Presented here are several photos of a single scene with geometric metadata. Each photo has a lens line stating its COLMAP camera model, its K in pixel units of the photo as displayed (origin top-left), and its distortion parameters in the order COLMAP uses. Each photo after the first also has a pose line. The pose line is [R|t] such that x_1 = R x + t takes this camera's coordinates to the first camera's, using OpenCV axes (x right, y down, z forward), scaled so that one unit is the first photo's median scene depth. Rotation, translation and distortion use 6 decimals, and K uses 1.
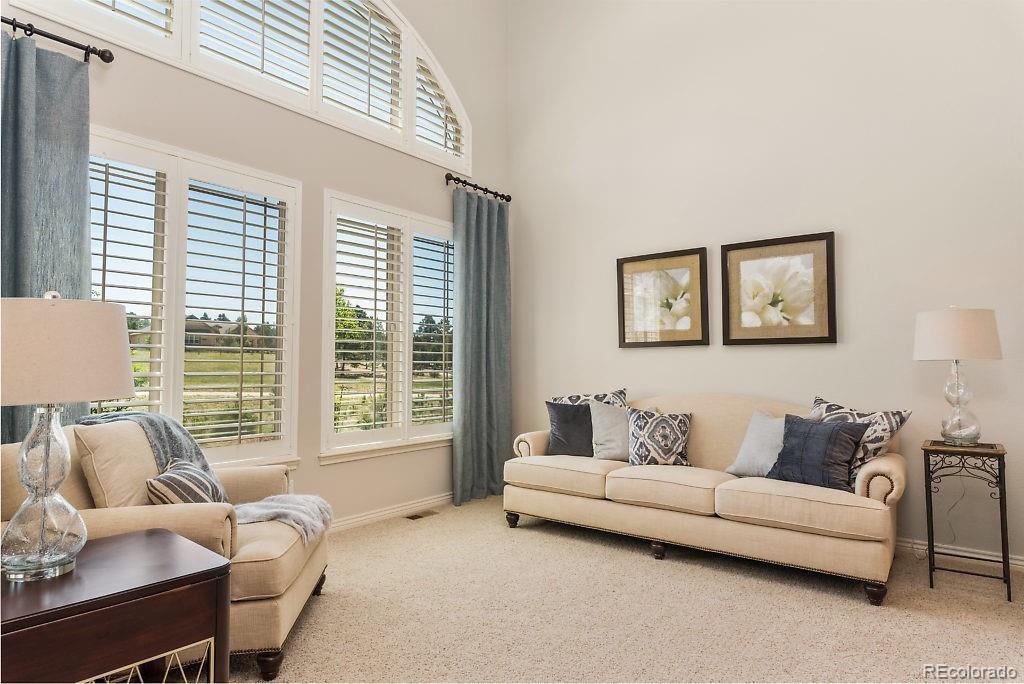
lens RADIAL K [[583.9, 0, 515.1], [0, 583.9, 339.0], [0, 0, 1]] dist [0.001799, 0.000048]
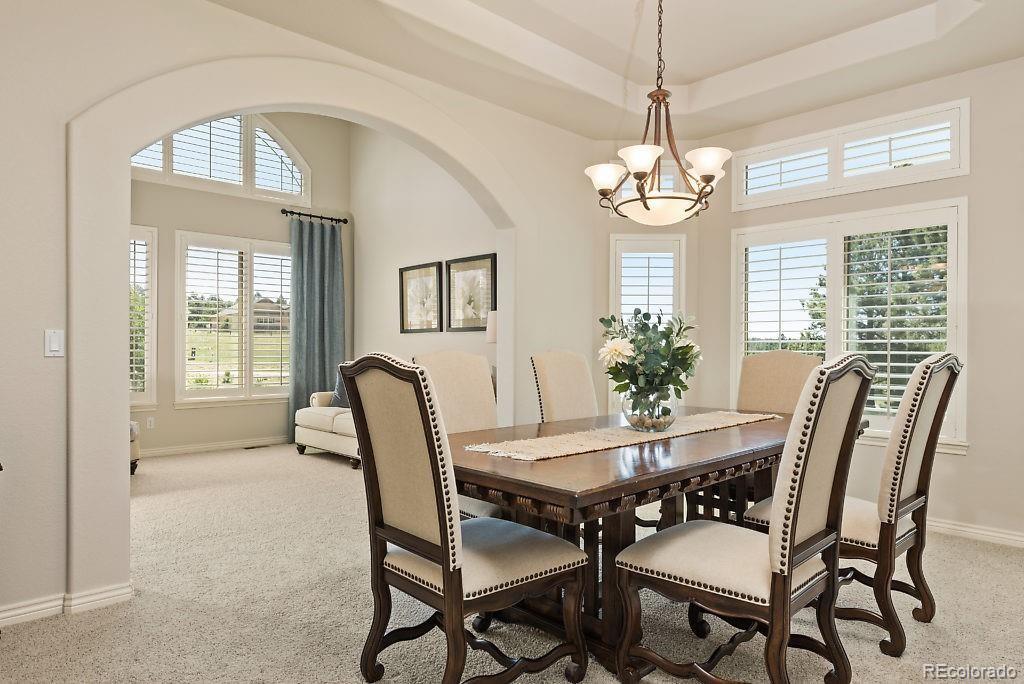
lens RADIAL K [[620.8, 0, 510.5], [0, 620.8, 346.3], [0, 0, 1]] dist [-0.019497, -0.000624]
pose [[0.987814, 0.006463, -0.155502, 0.731251], [0.000336, 0.999047, 0.043652, -0.019738], [0.155636, -0.043172, 0.986871, -0.439523]]
